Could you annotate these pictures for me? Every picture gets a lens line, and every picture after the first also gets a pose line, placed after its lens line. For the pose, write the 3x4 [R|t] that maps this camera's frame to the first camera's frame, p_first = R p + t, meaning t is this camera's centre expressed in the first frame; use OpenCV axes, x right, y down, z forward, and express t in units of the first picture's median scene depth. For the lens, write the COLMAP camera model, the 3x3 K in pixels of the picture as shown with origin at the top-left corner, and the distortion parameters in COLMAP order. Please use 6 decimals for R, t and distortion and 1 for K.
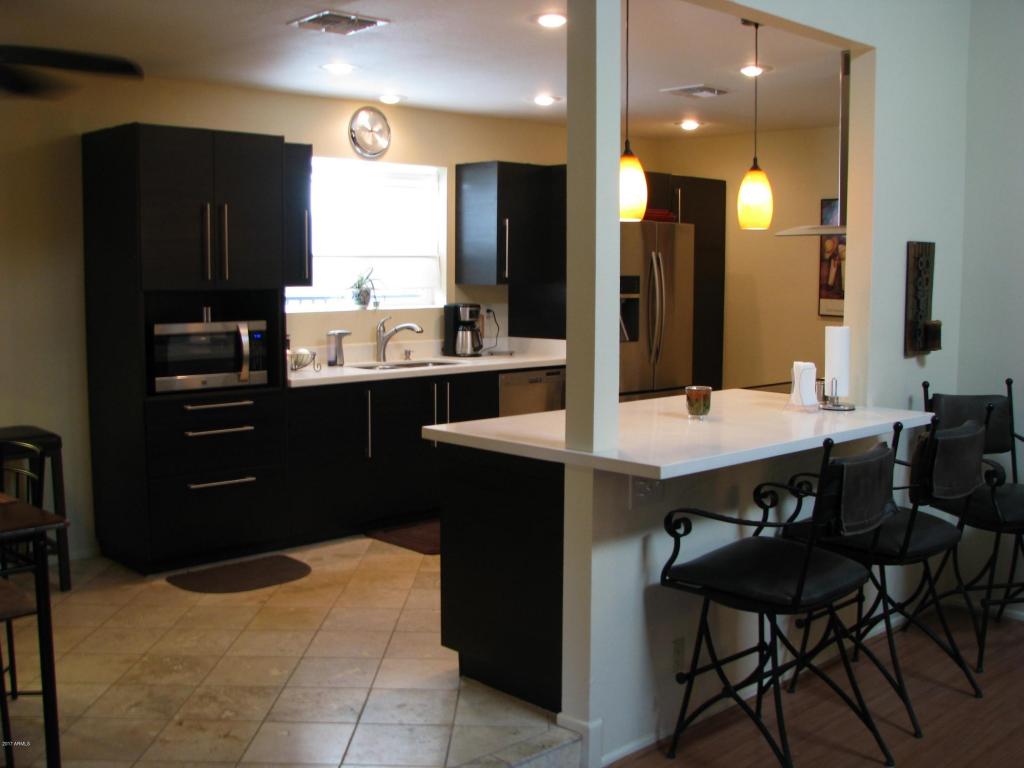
lens RADIAL K [[1112.3, 0, 531.9], [0, 1112.3, 385.2], [0, 0, 1]] dist [-0.214309, 0.293254]
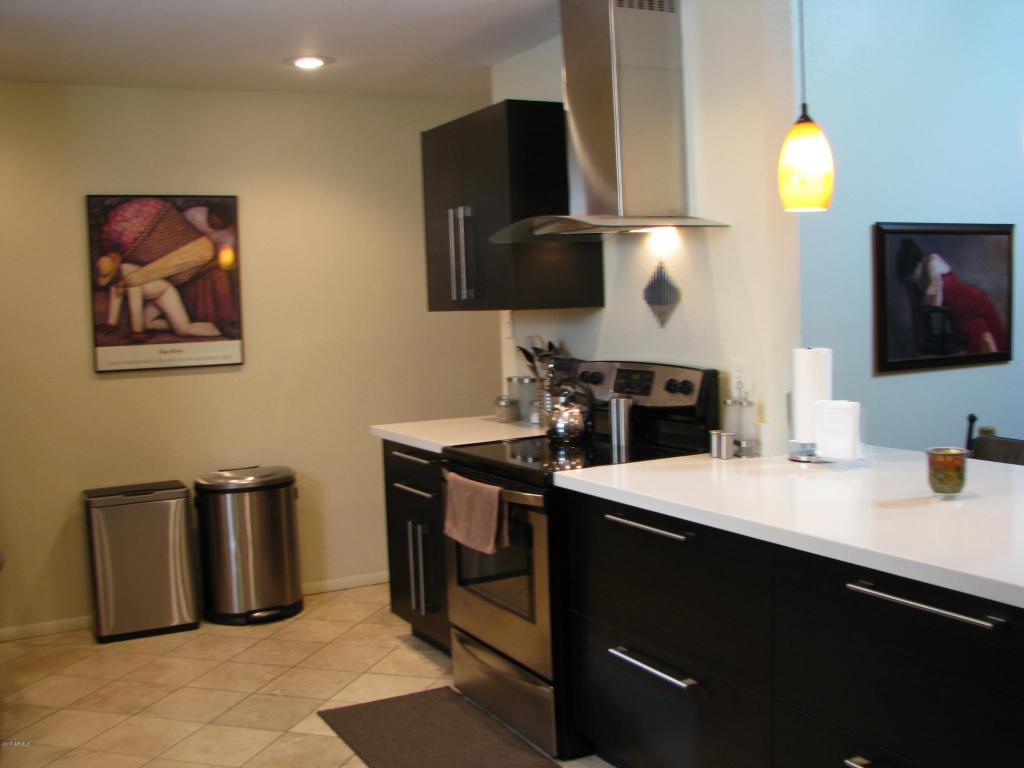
lens RADIAL K [[1112.3, 0, 531.9], [0, 1112.3, 385.2], [0, 0, 1]] dist [-0.214309, 0.293254]
pose [[0.278143, -0.091700, 0.956152, -0.387735], [0.138362, 0.988876, 0.054589, -0.076318], [-0.950522, 0.117111, 0.287737, 0.780126]]
